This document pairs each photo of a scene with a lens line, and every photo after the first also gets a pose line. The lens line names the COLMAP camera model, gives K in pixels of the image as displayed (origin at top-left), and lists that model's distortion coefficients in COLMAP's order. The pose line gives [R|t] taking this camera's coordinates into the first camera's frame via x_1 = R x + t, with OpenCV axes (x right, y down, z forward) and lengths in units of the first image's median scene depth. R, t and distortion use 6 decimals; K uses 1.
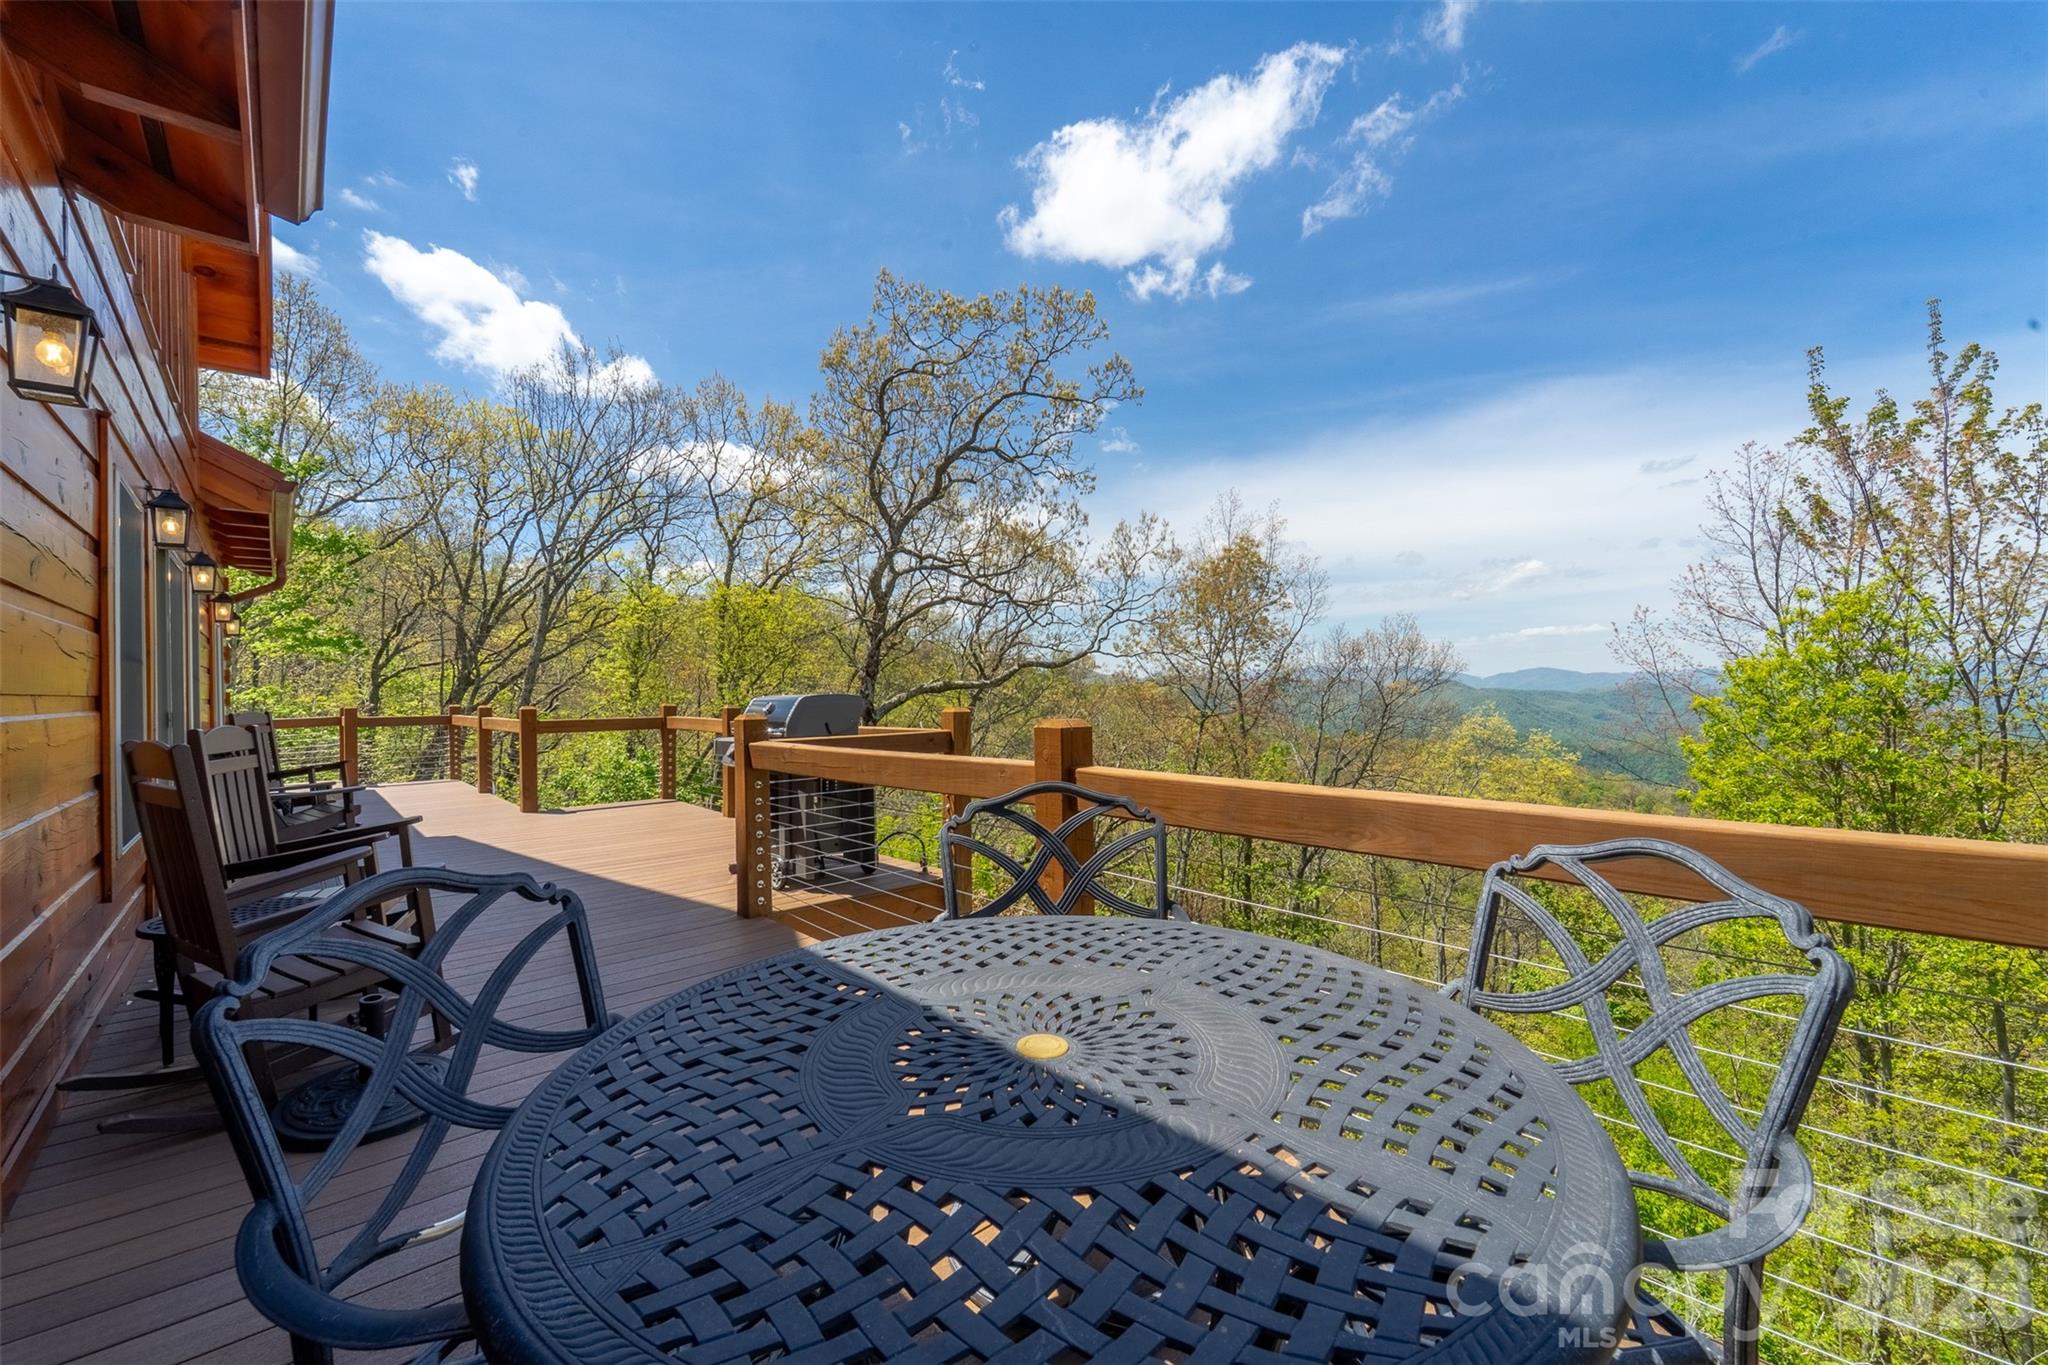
lens RADIAL K [[840.0, 0, 1033.2], [0, 840.0, 682.5], [0, 0, 1]] dist [-0.001378, -0.000511]
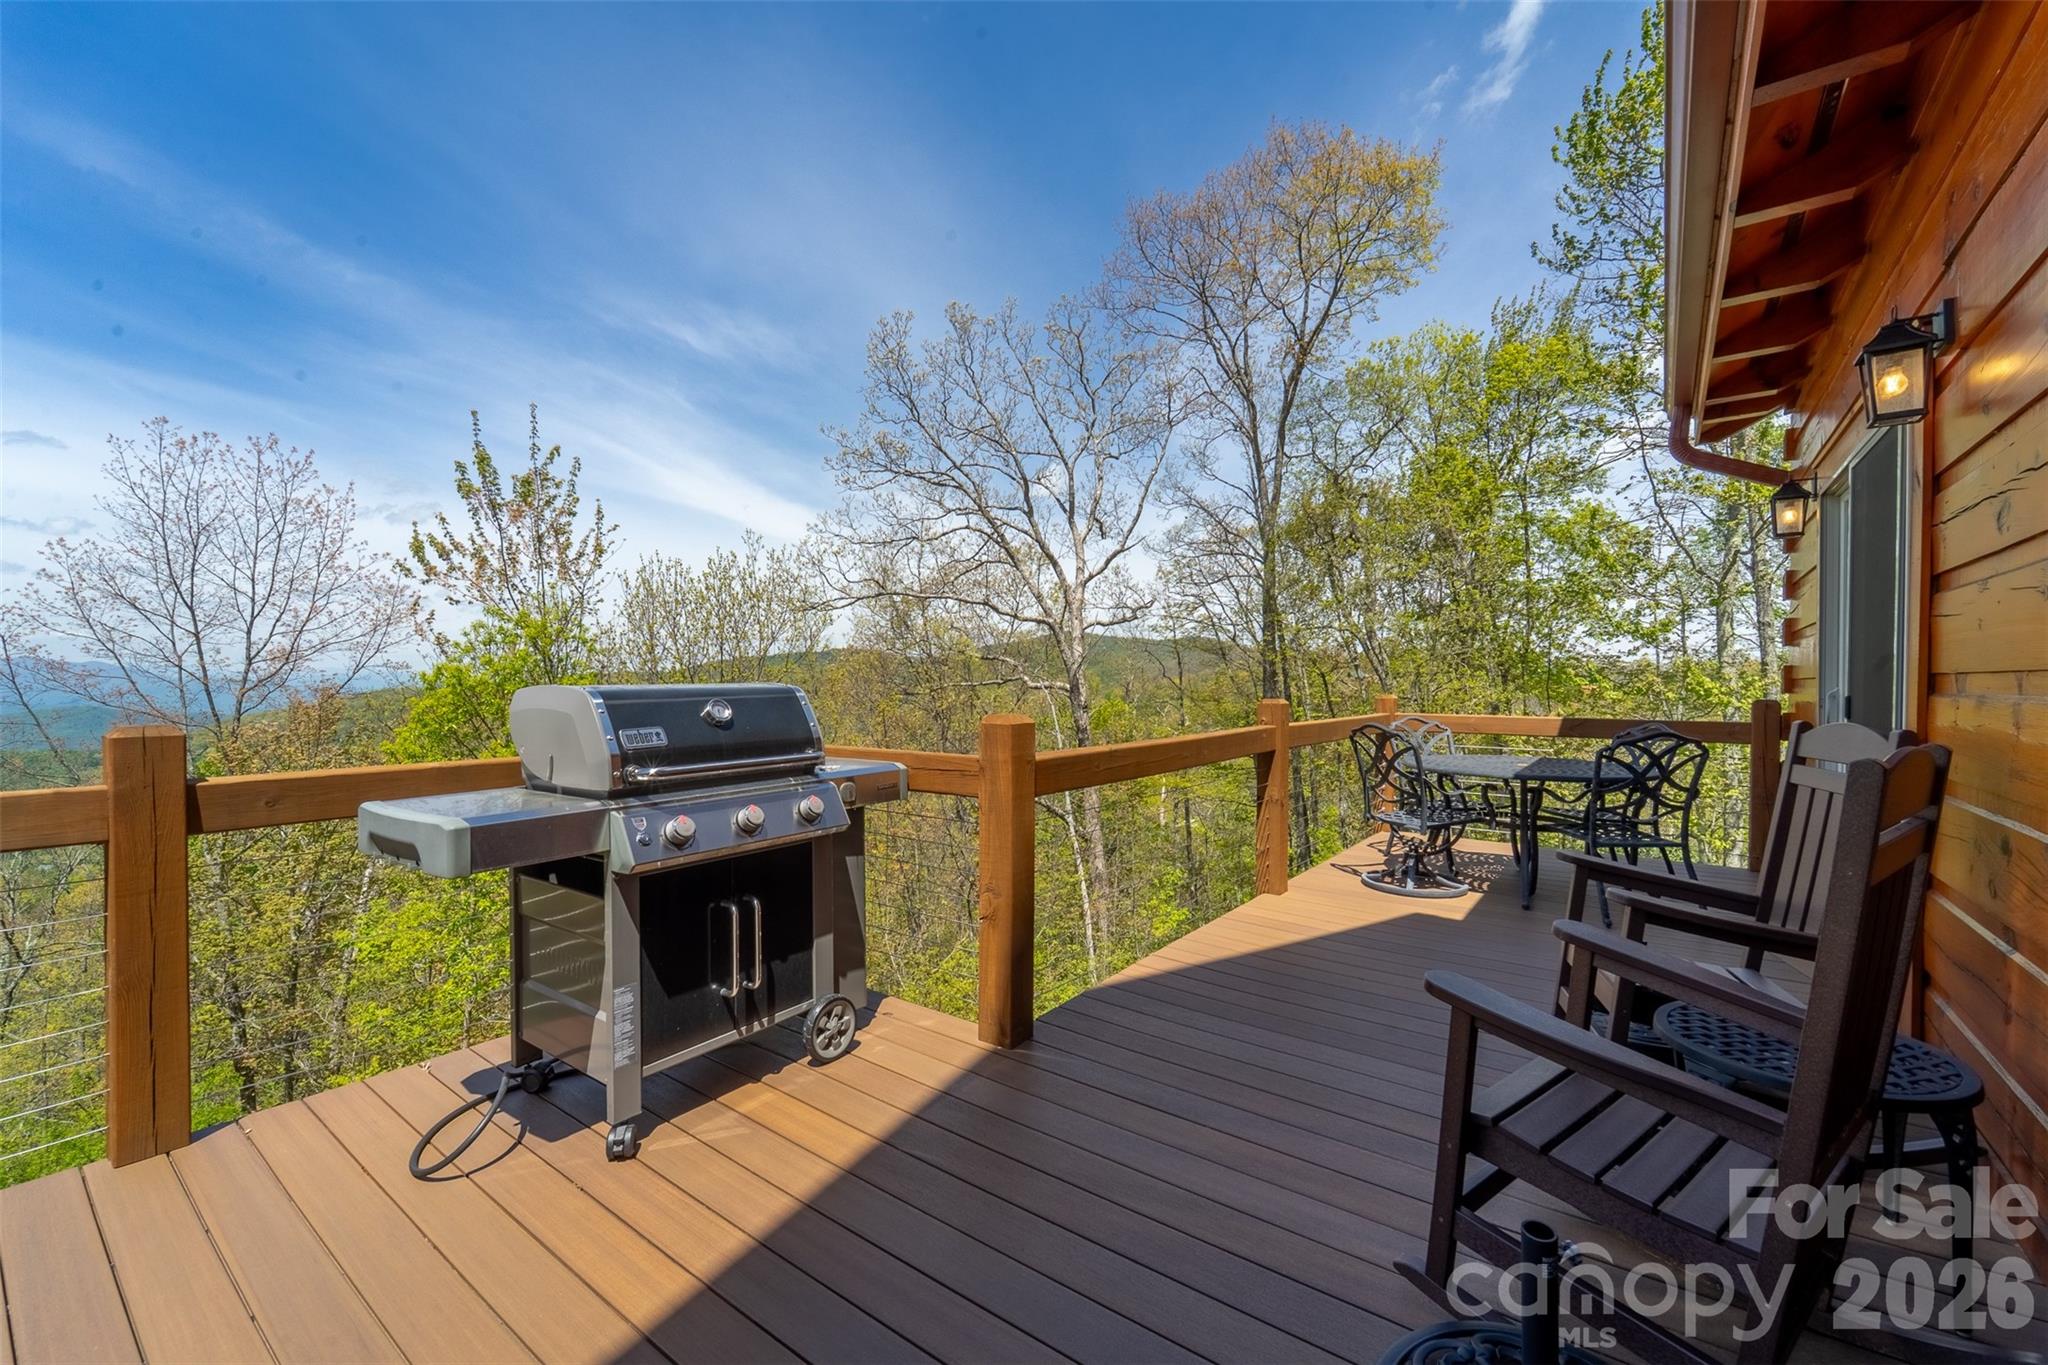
lens RADIAL K [[840.0, 0, 1033.6], [0, 840.0, 688.7], [0, 0, 1]] dist [-0.001378, -0.000511]
pose [[-0.207395, 0.007685, 0.978227, -0.176448], [-0.007851, 0.999924, -0.009520, 0.004210], [-0.978226, -0.009654, -0.207318, 0.202100]]
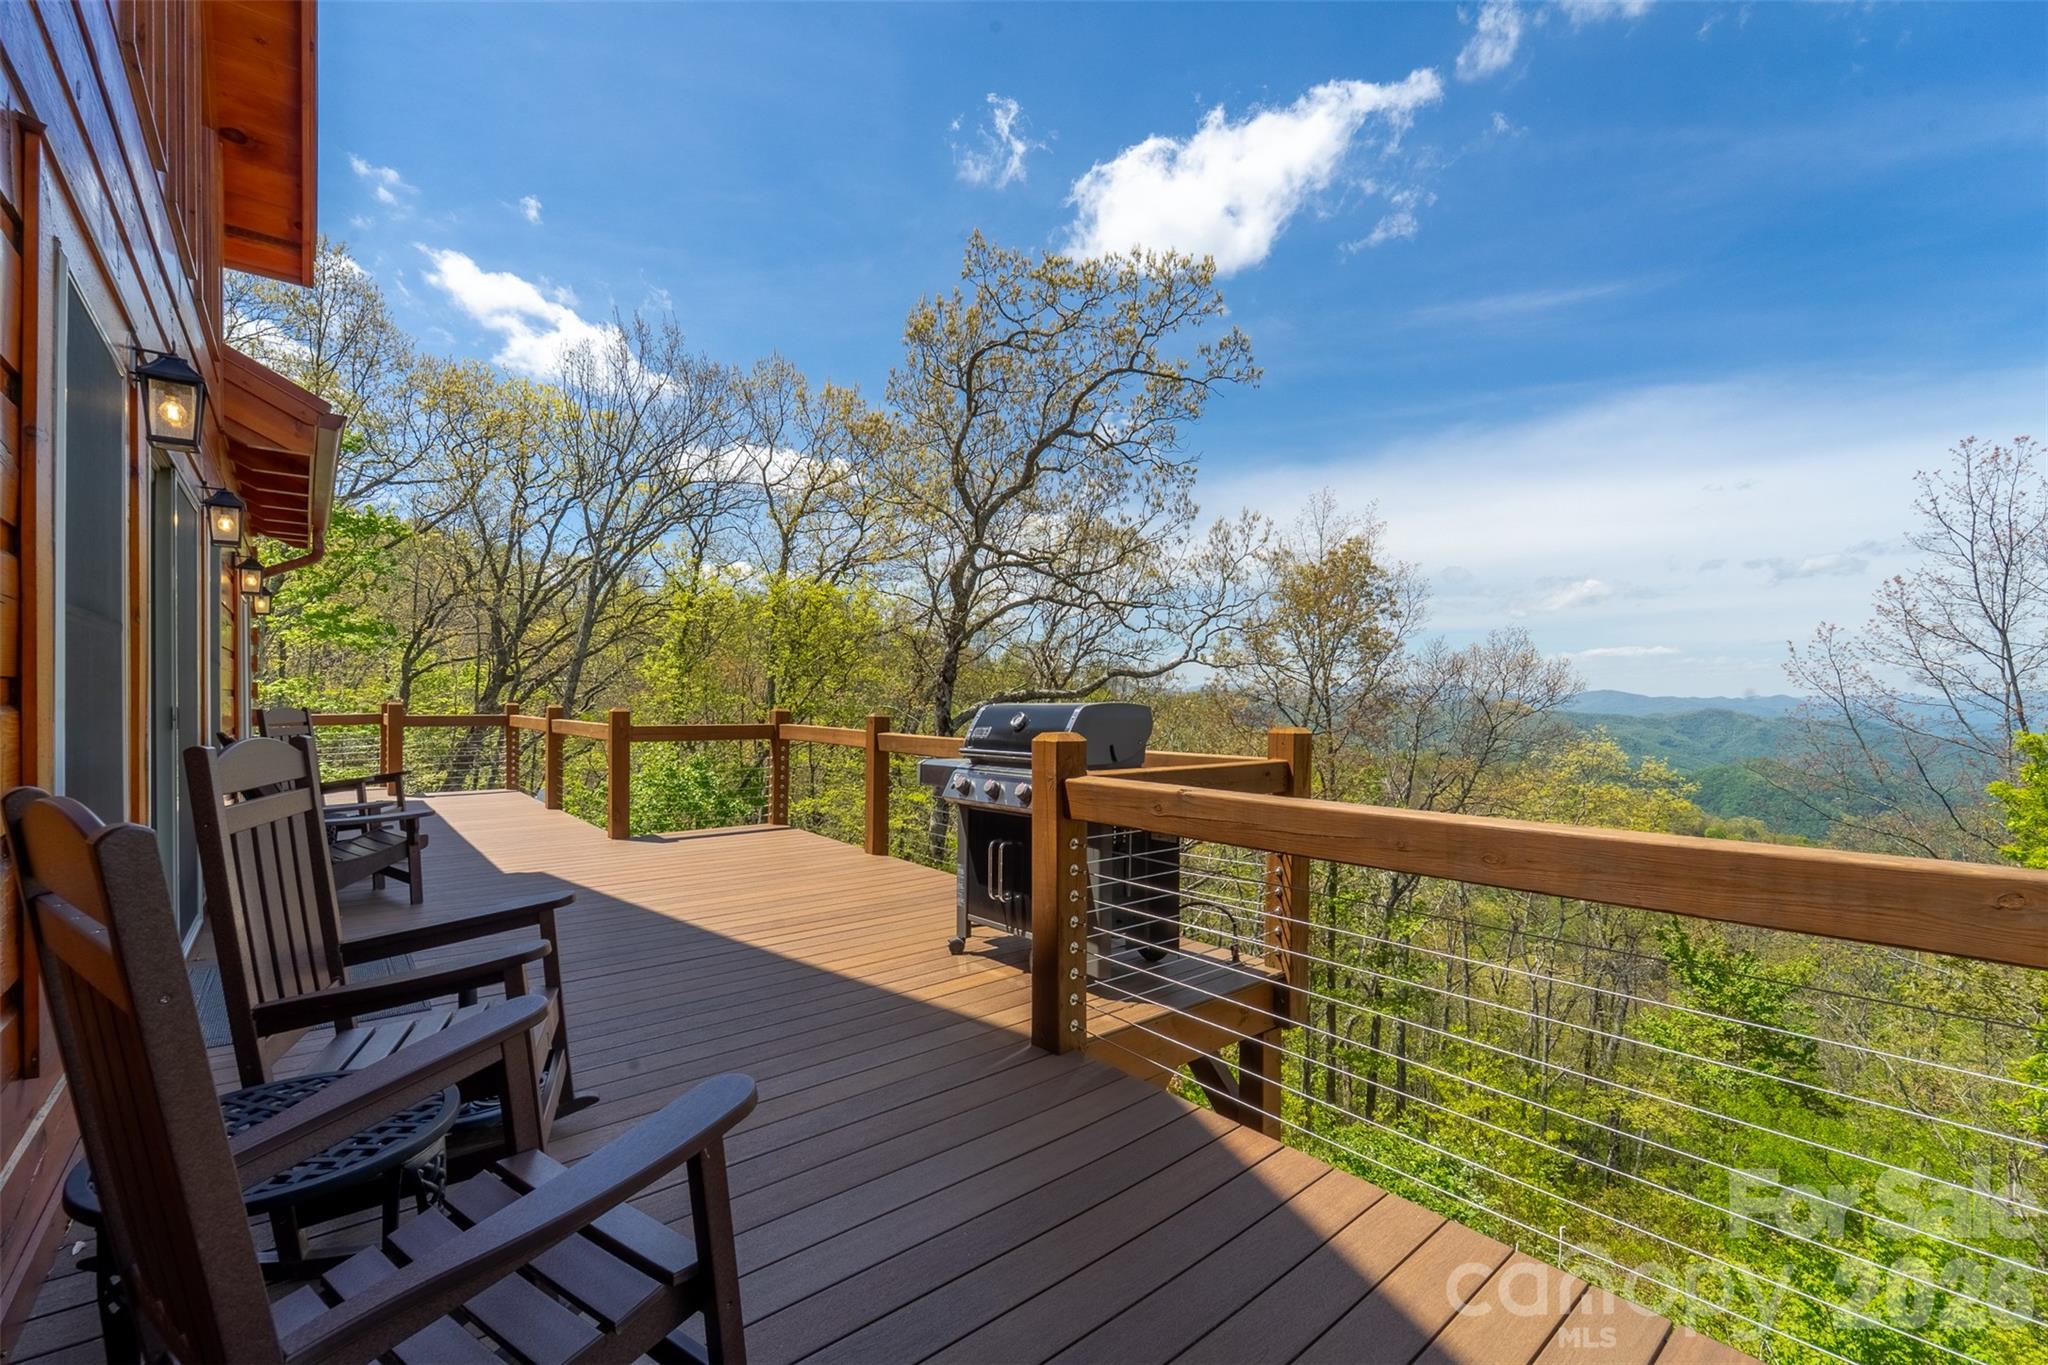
lens RADIAL K [[840.0, 0, 1033.0], [0, 840.0, 702.5], [0, 0, 1]] dist [-0.001378, -0.000511]
pose [[0.999600, 0.023883, -0.015150, -0.084835], [-0.023702, 0.999647, 0.011992, 0.001638], [0.015431, -0.011628, 0.999813, 0.086954]]
